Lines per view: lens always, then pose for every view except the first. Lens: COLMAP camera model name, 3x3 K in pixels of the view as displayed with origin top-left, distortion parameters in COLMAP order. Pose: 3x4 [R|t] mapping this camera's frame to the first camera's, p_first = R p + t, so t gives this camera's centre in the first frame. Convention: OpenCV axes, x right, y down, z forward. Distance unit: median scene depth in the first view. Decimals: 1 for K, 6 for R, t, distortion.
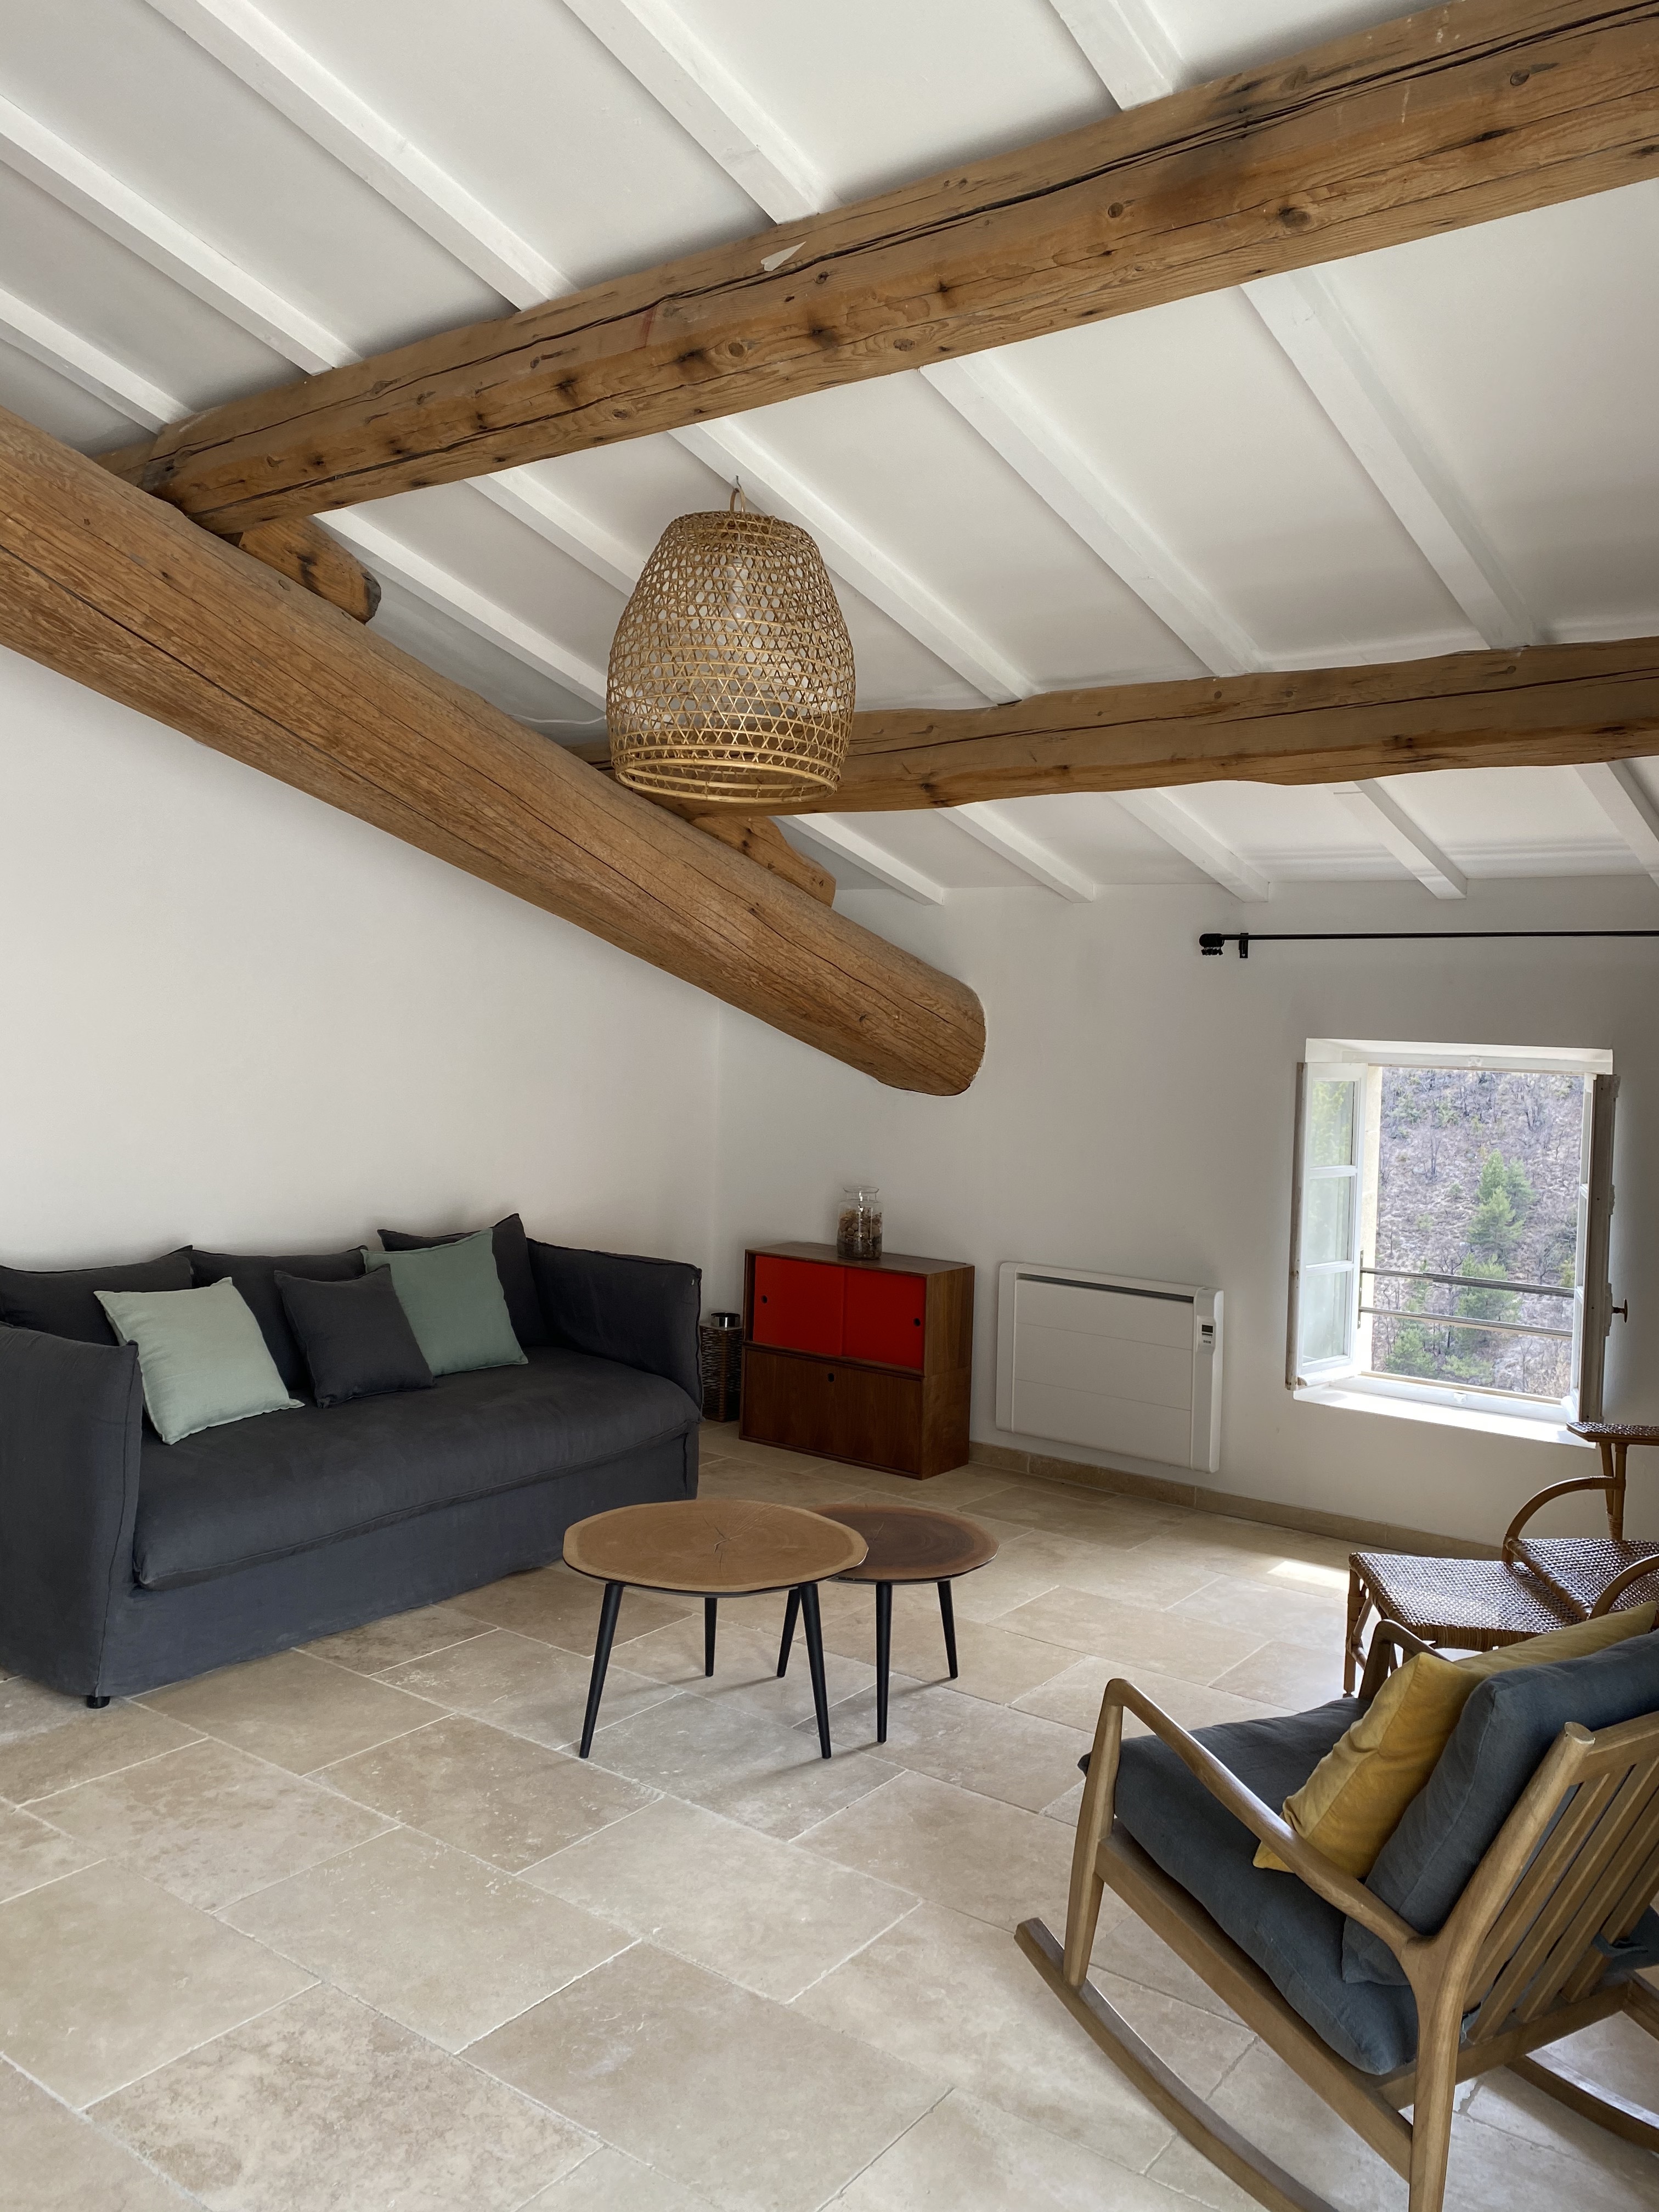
lens RADIAL K [[1705.8, 0, 829.5], [0, 1705.8, 1106.0], [0, 0, 1]] dist [0.001929, 0.004302]
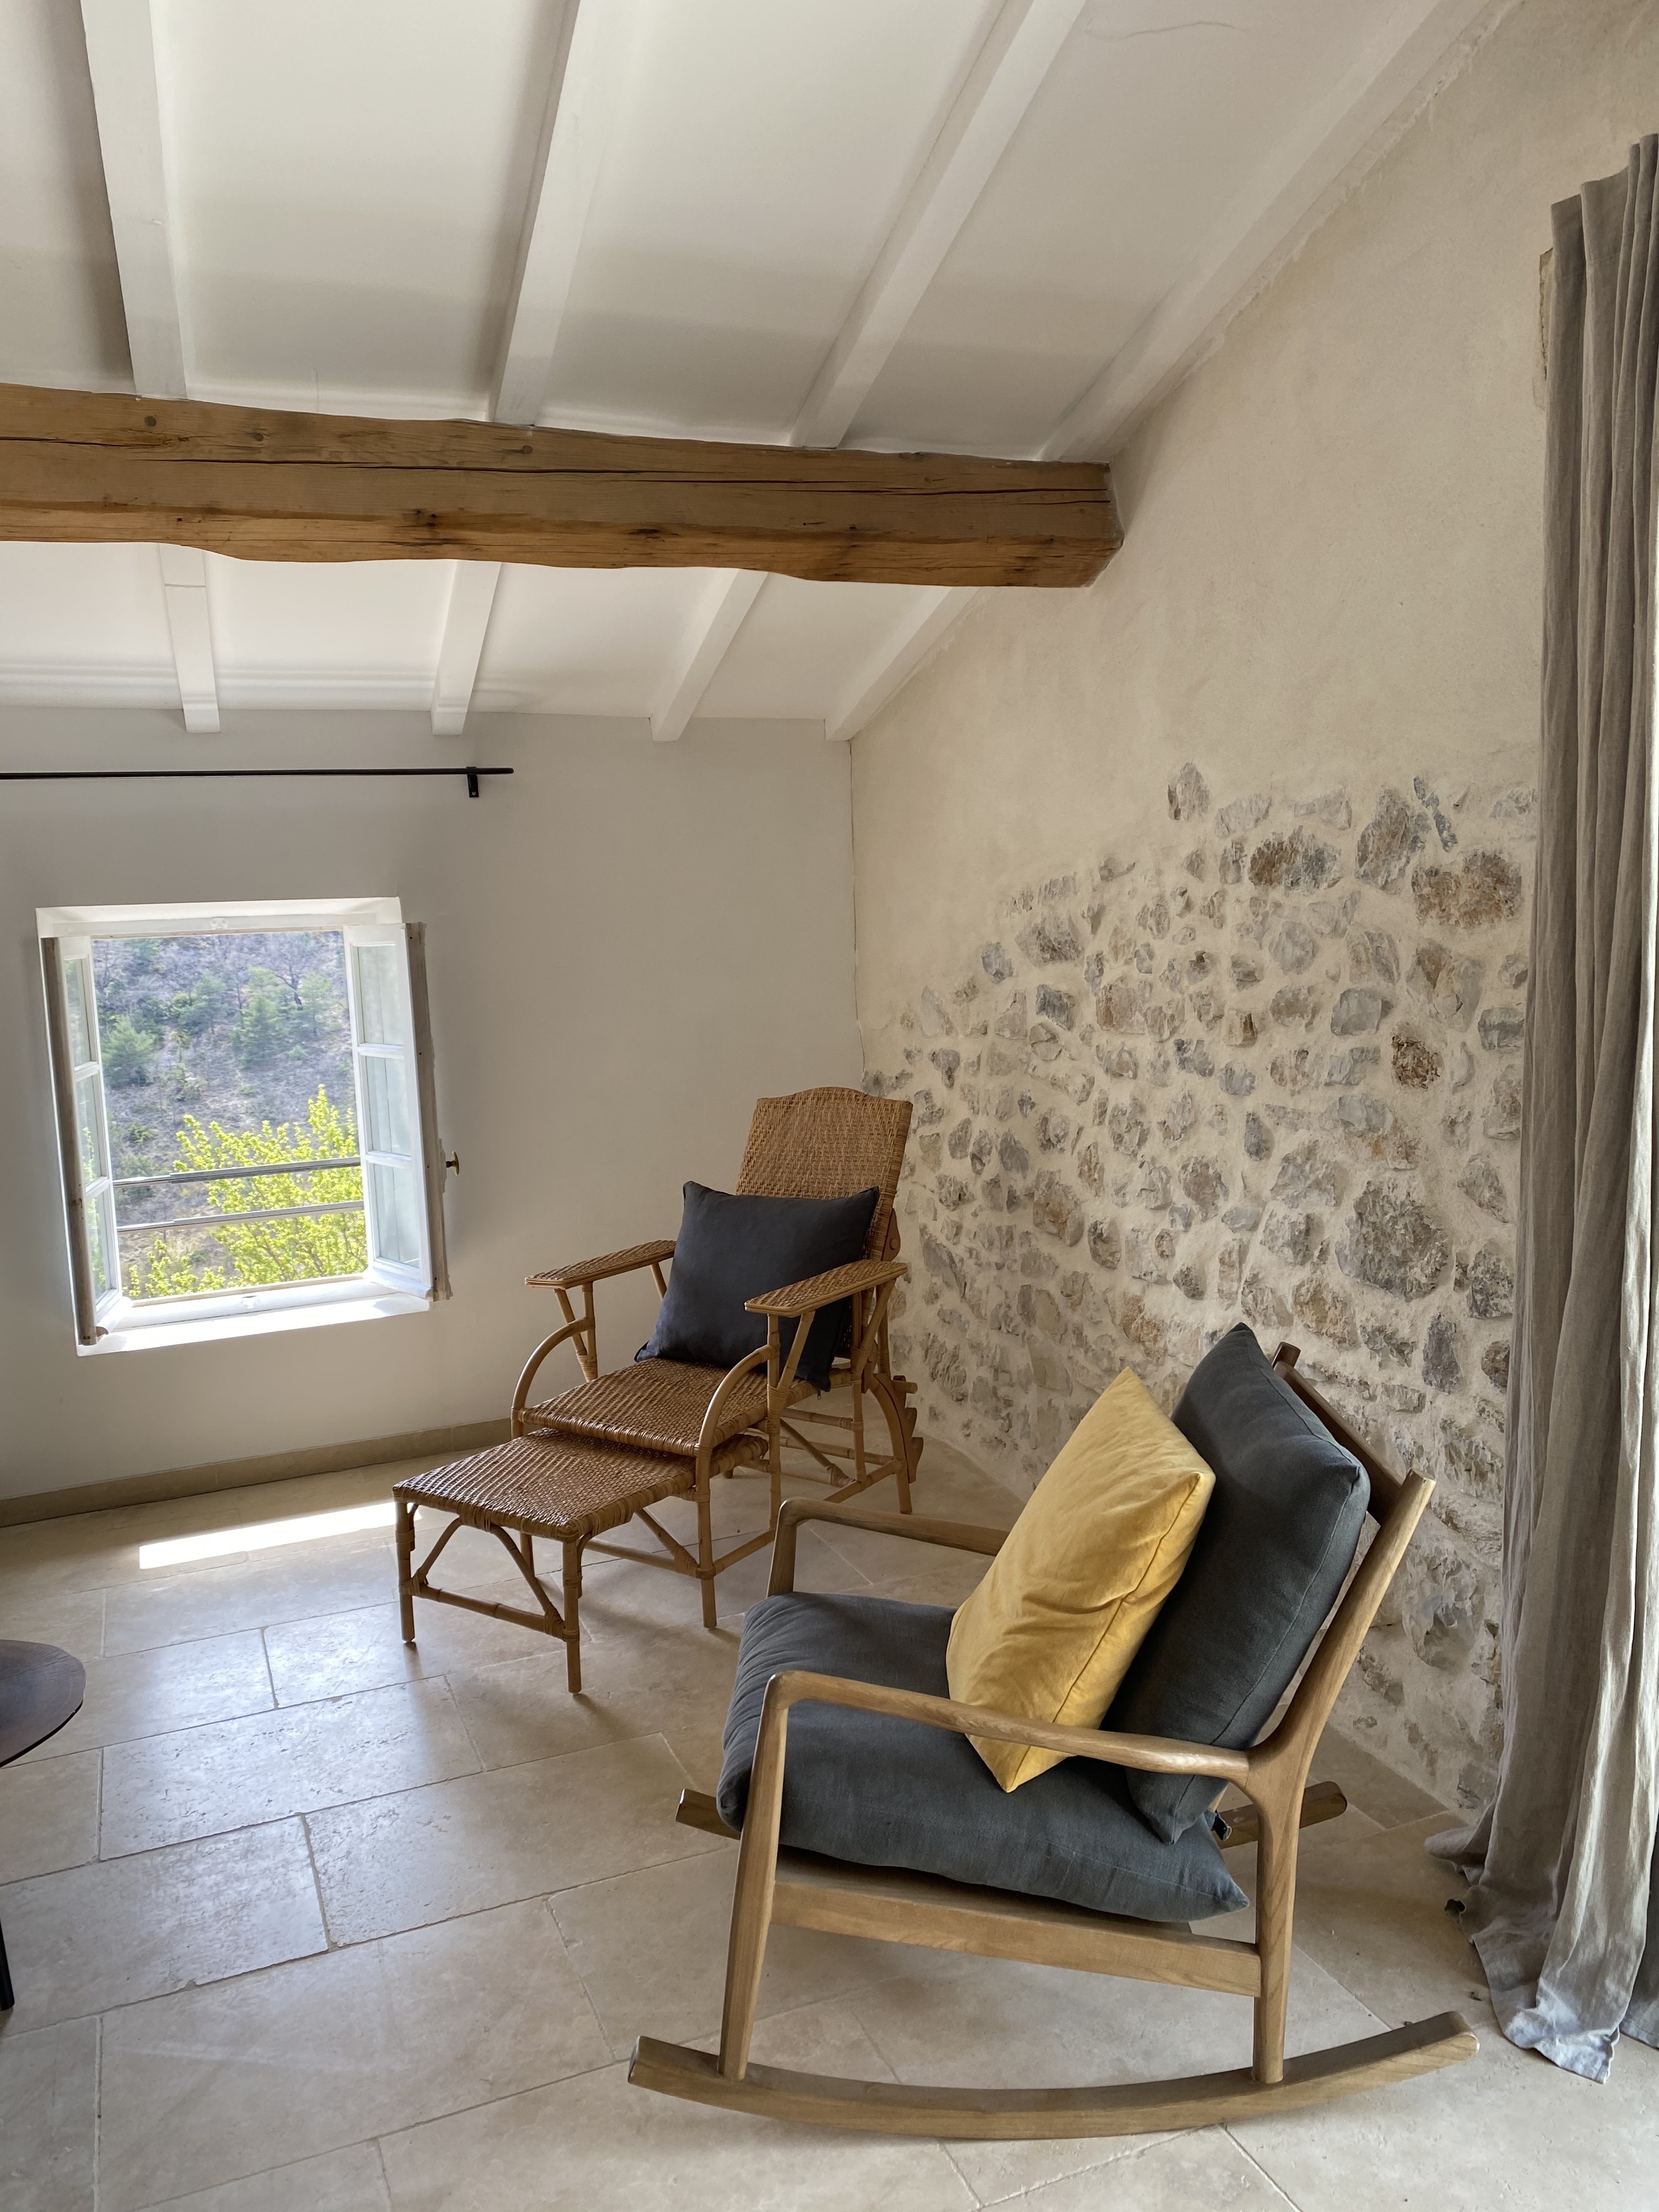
lens RADIAL K [[1705.8, 0, 829.5], [0, 1705.8, 1106.0], [0, 0, 1]] dist [0.001929, 0.004302]
pose [[0.505174, -0.152889, 0.849367, -0.305031], [0.098420, 0.987968, 0.119301, -0.008905], [-0.857387, 0.023327, 0.514143, 0.391447]]
